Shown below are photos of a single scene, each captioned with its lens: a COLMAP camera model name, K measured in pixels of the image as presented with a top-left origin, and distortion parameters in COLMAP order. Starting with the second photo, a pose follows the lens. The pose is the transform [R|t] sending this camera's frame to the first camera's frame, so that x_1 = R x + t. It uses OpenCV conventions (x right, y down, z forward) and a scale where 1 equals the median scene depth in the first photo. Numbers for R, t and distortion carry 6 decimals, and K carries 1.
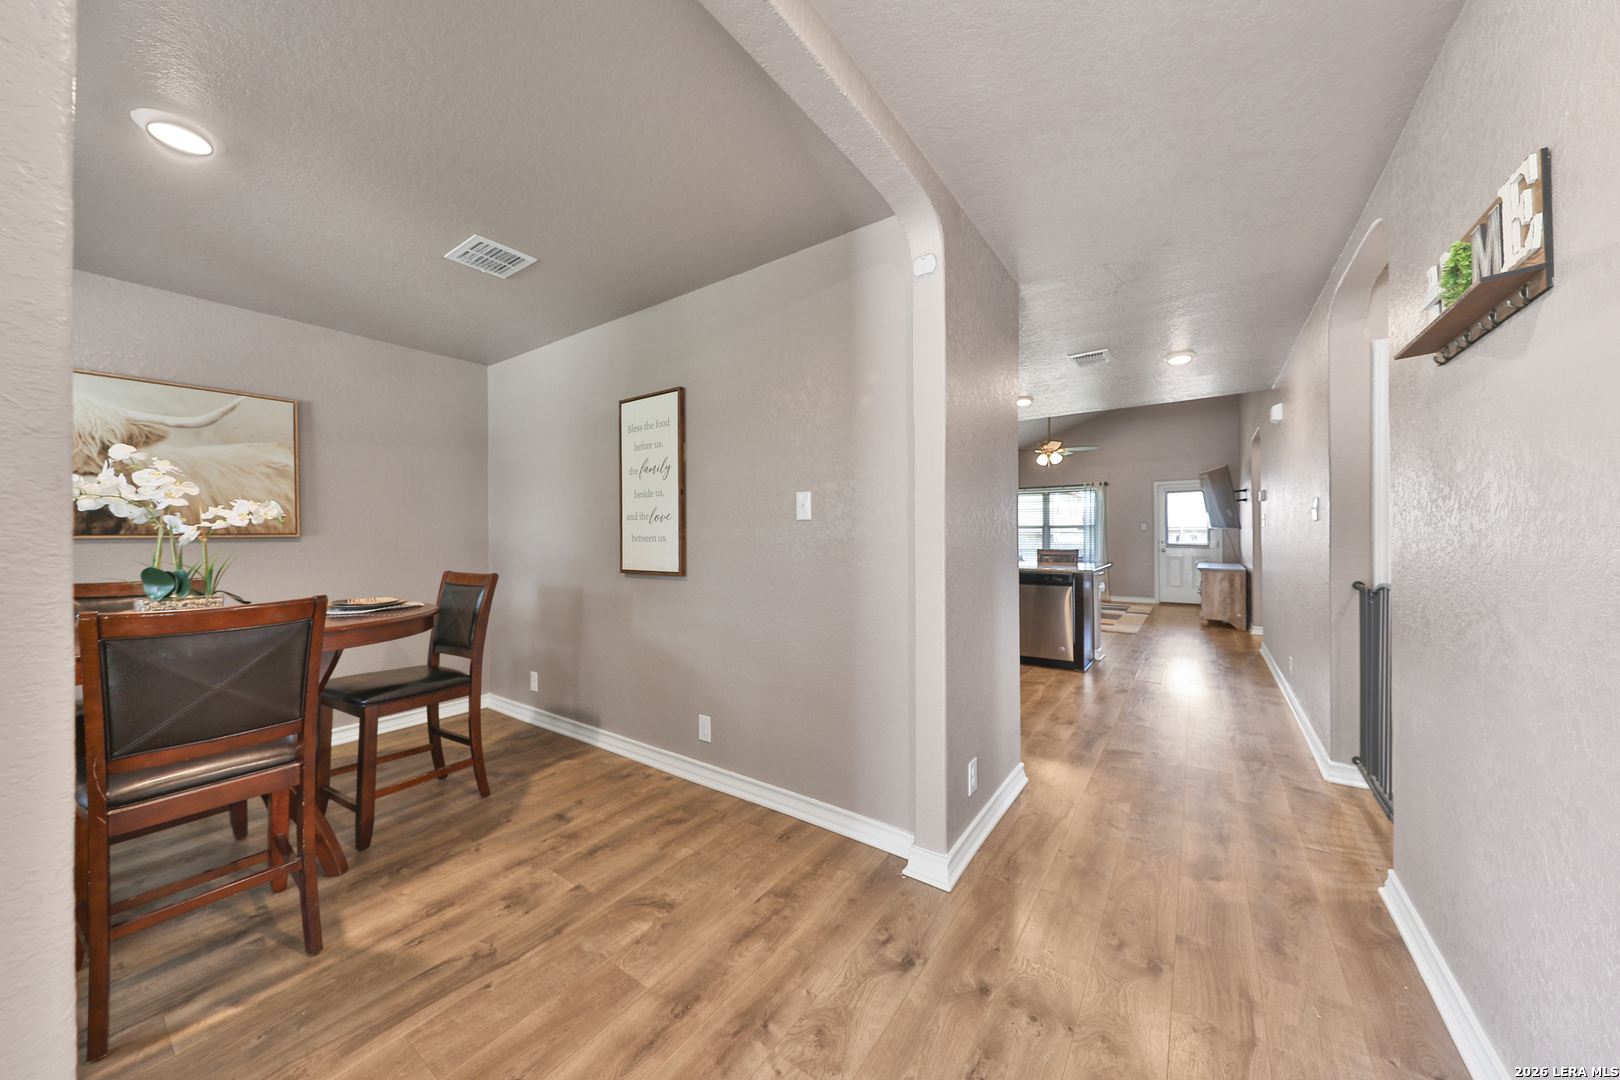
lens RADIAL K [[548.0, 0, 810.0], [0, 548.0, 540.0], [0, 0, 1]] dist [0.001390, 0.000057]
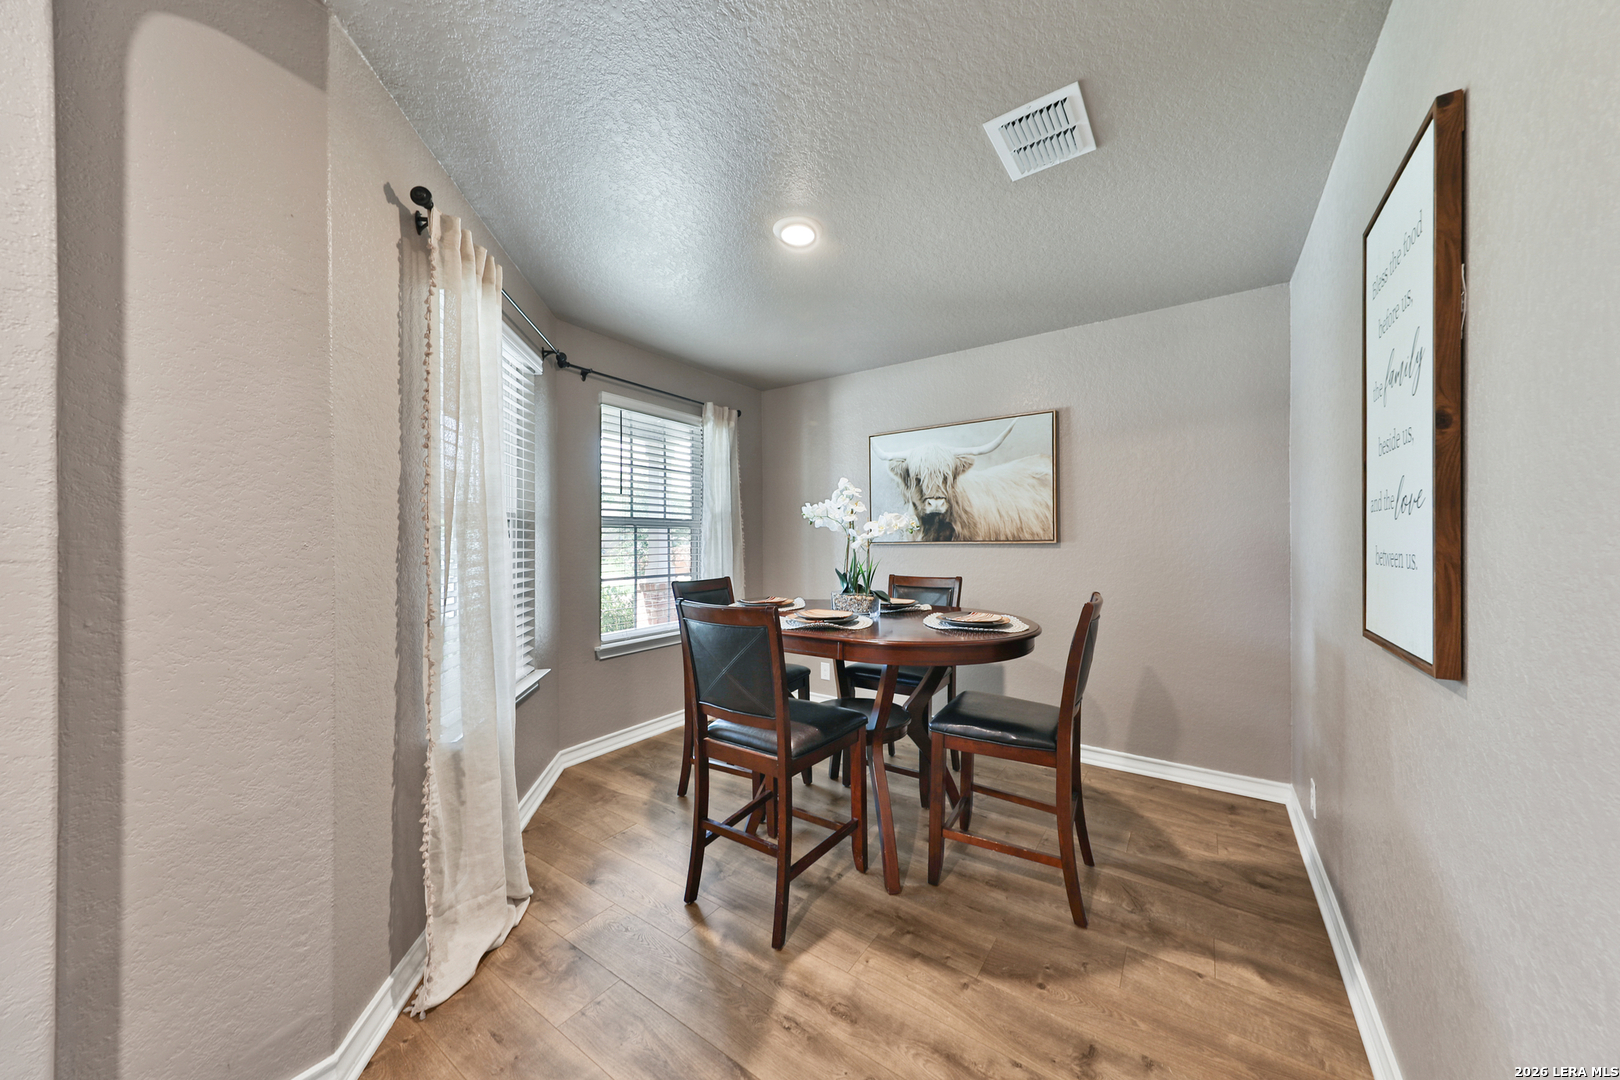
lens RADIAL K [[548.0, 0, 810.0], [0, 548.0, 540.0], [0, 0, 1]] dist [0.001390, 0.000057]
pose [[0.018597, 0.004759, -0.999816, 0.090054], [-0.004537, 0.999979, 0.004676, -0.018622], [0.999817, 0.004449, 0.018618, 0.670191]]
